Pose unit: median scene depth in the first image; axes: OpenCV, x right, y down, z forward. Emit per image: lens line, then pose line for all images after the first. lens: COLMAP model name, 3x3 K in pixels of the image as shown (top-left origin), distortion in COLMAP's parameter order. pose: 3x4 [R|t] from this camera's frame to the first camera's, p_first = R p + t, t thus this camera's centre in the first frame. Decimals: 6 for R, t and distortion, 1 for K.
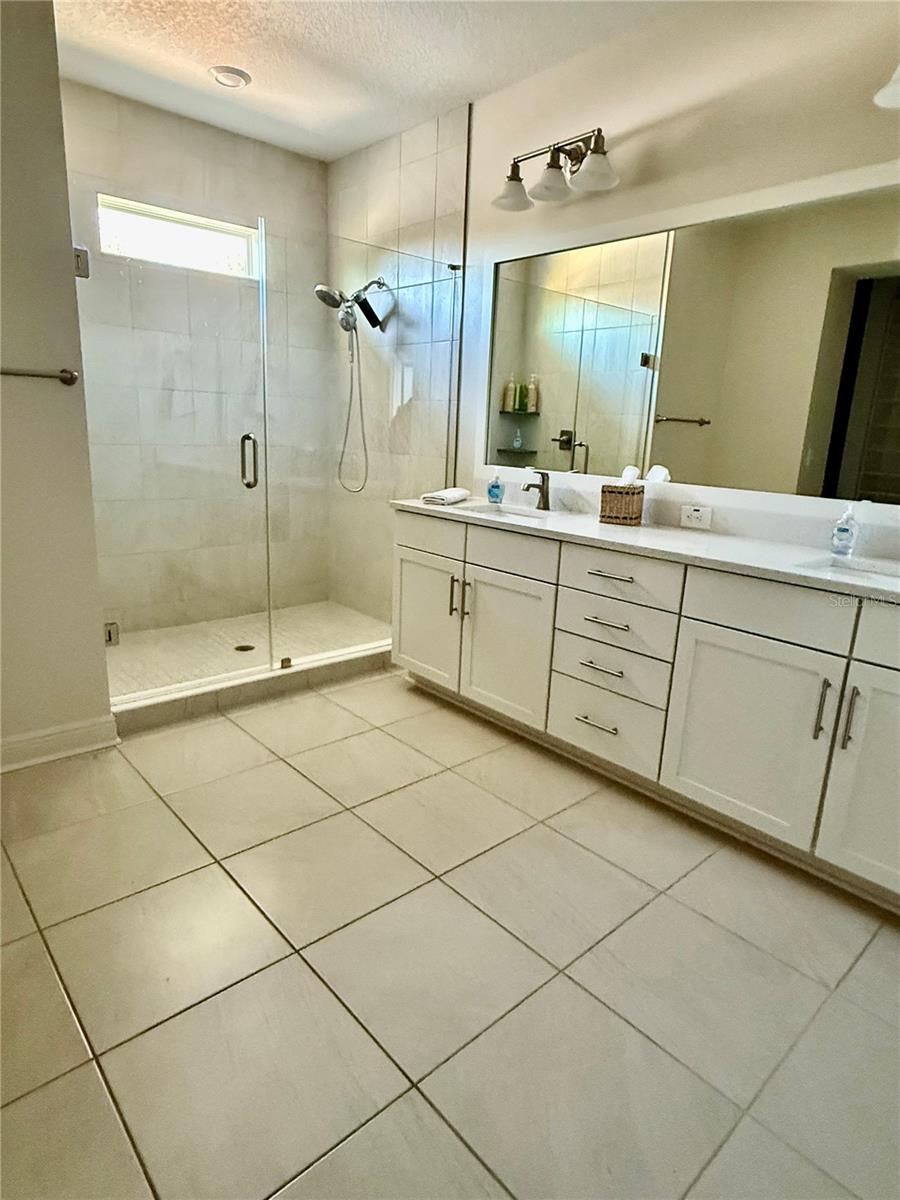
lens RADIAL K [[684.7, 0, 450.8], [0, 684.7, 599.7], [0, 0, 1]] dist [0.002961, 0.000051]
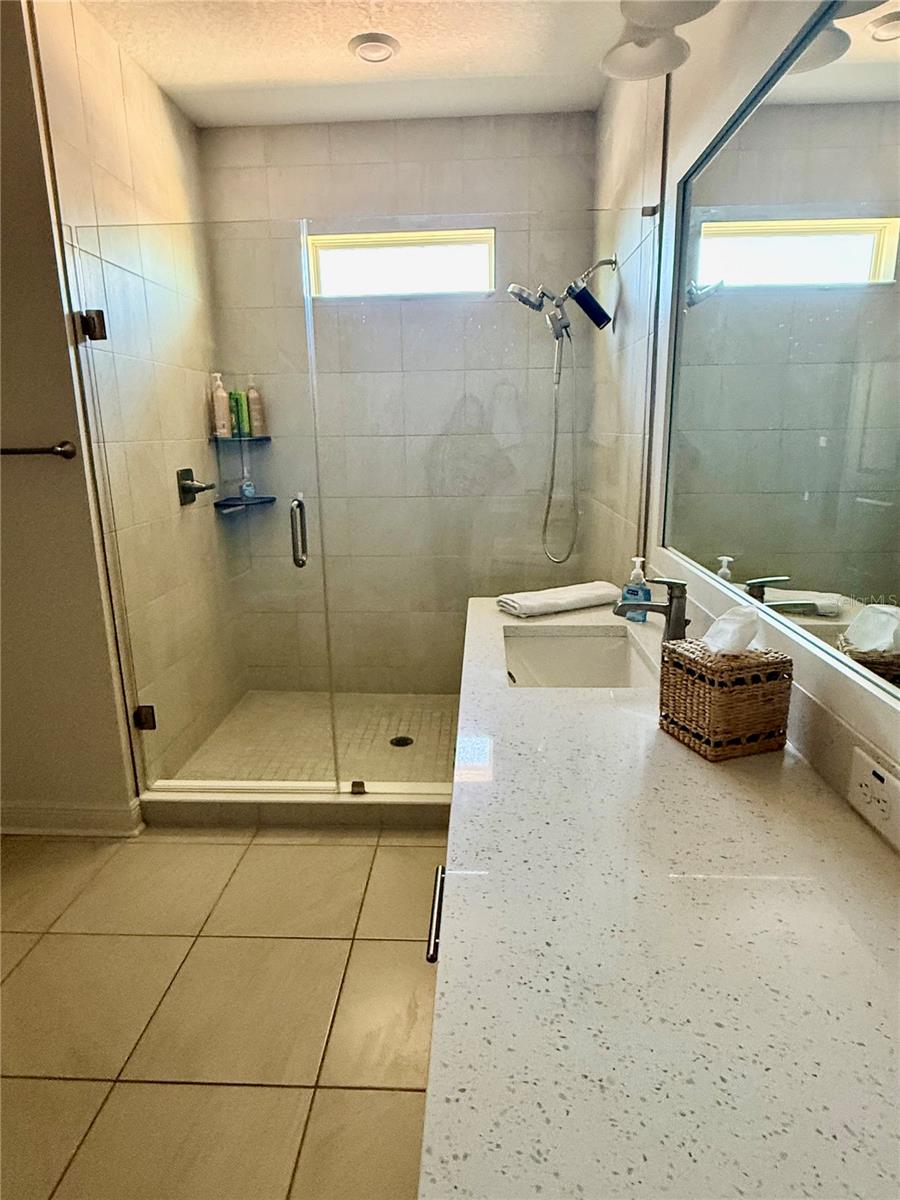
lens RADIAL K [[684.7, 0, 449.2], [0, 684.7, 599.9], [0, 0, 1]] dist [0.002961, 0.000051]
pose [[0.708397, 0.119408, -0.695641, 0.348221], [-0.131059, 0.990699, 0.036593, -0.160905], [0.693540, 0.065247, 0.717457, 0.504342]]
